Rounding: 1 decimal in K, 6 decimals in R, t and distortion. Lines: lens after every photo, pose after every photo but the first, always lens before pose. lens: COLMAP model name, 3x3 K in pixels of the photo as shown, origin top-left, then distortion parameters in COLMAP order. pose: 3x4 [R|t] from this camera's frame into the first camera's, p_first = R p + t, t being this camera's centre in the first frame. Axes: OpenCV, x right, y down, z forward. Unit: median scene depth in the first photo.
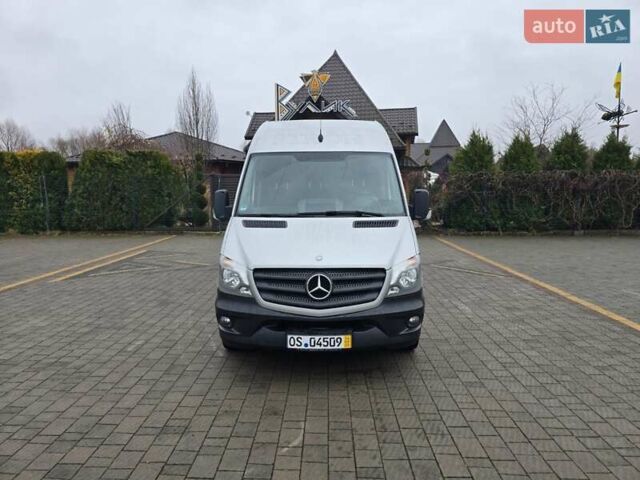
lens RADIAL K [[426.9, 0, 320.4], [0, 426.9, 233.1], [0, 0, 1]] dist [0.067562, -0.058395]
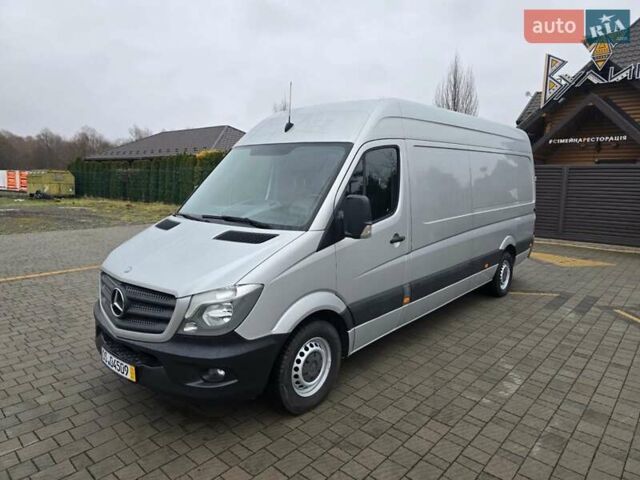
lens RADIAL K [[426.9, 0, 319.6], [0, 426.9, 232.1], [0, 0, 1]] dist [0.067562, -0.058395]
pose [[0.764116, 0.099343, -0.637383, 0.701003], [-0.086195, 0.994934, 0.051738, -0.079170], [0.639294, 0.015405, 0.768808, 0.474744]]
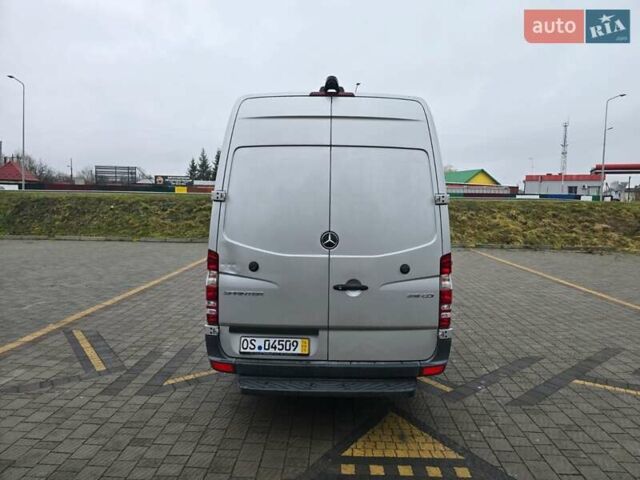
lens RADIAL K [[426.9, 0, 330.0], [0, 426.9, 229.9], [0, 0, 1]] dist [0.067562, -0.058395]
pose [[-0.999912, -0.011235, -0.007079, 0.019190], [-0.012247, 0.986293, 0.164545, -0.349509], [0.005134, 0.164618, -0.986344, 3.172105]]
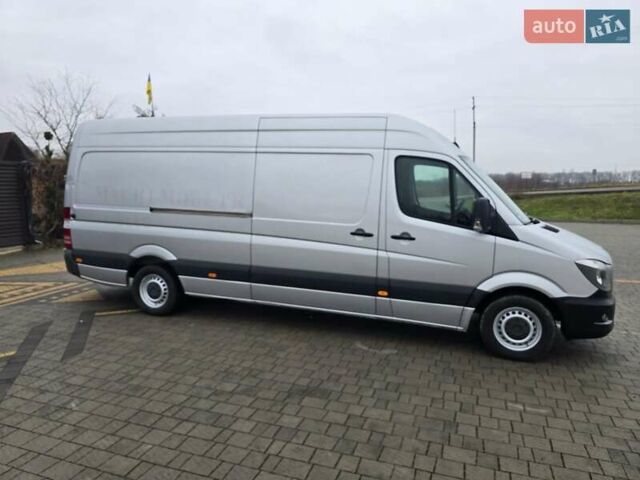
lens RADIAL K [[426.9, 0, 319.0], [0, 426.9, 237.6], [0, 0, 1]] dist [0.067562, -0.058395]
pose [[0.301977, -0.109843, 0.946966, -1.311710], [0.084342, 0.992523, 0.088232, -0.140933], [-0.949577, 0.053225, 0.308984, 1.182295]]
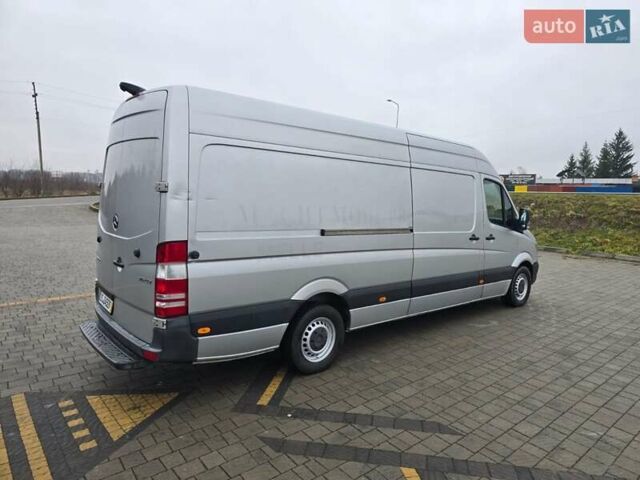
lens RADIAL K [[426.9, 0, 330.0], [0, 426.9, 232.3], [0, 0, 1]] dist [0.067562, -0.058395]
pose [[-0.669047, -0.081928, 0.738691, -0.954524], [0.048753, 0.986927, 0.153616, -0.302785], [-0.741619, 0.138790, -0.656306, 2.695631]]
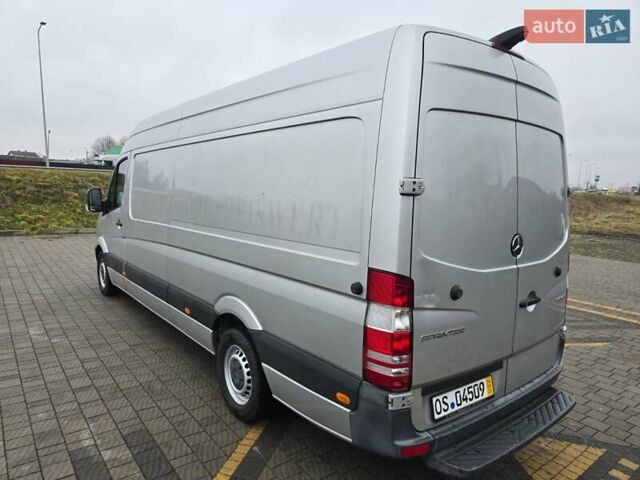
lens RADIAL K [[426.9, 0, 318.7], [0, 426.9, 240.8], [0, 0, 1]] dist [0.067562, -0.058395]
pose [[-0.776649, 0.057864, -0.627270, 0.595494], [-0.093470, 0.974164, 0.205594, -0.309922], [0.622960, 0.218305, -0.751175, 2.704899]]
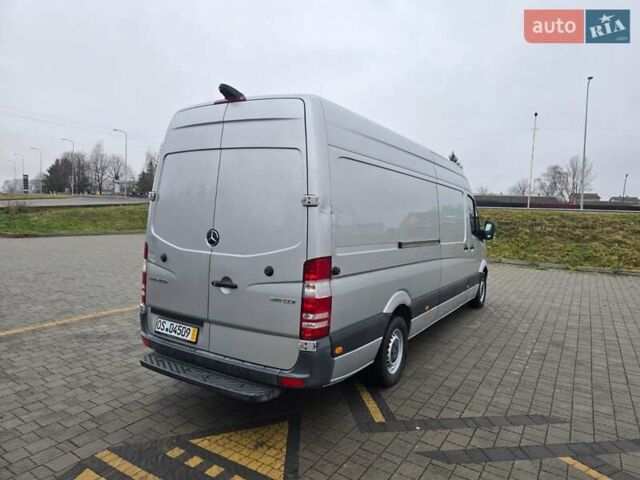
lens RADIAL K [[426.9, 0, 328.8], [0, 426.9, 230.4], [0, 0, 1]] dist [0.067562, -0.058395]
pose [[-0.866341, -0.054602, 0.496459, -0.570830], [0.014876, 0.990744, 0.134923, -0.325795], [-0.499231, 0.124275, -0.857510, 3.008771]]
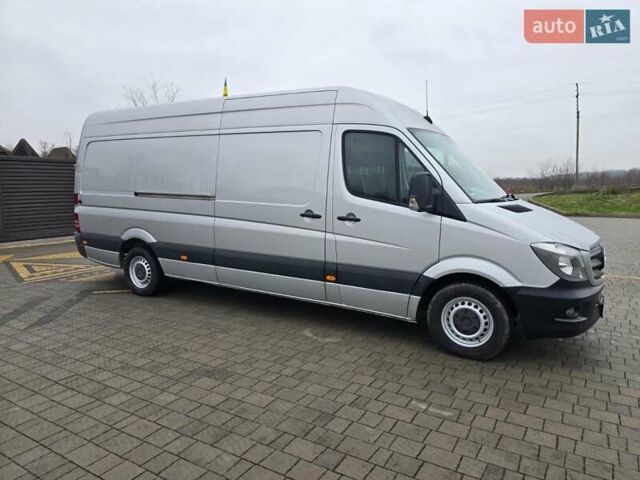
lens RADIAL K [[426.9, 0, 326.8], [0, 426.9, 234.5], [0, 0, 1]] dist [0.067562, -0.058395]
pose [[0.489749, -0.098276, 0.866307, -1.120391], [0.087854, 0.994132, 0.063110, -0.058550], [-0.867426, 0.045201, 0.495509, 0.866899]]
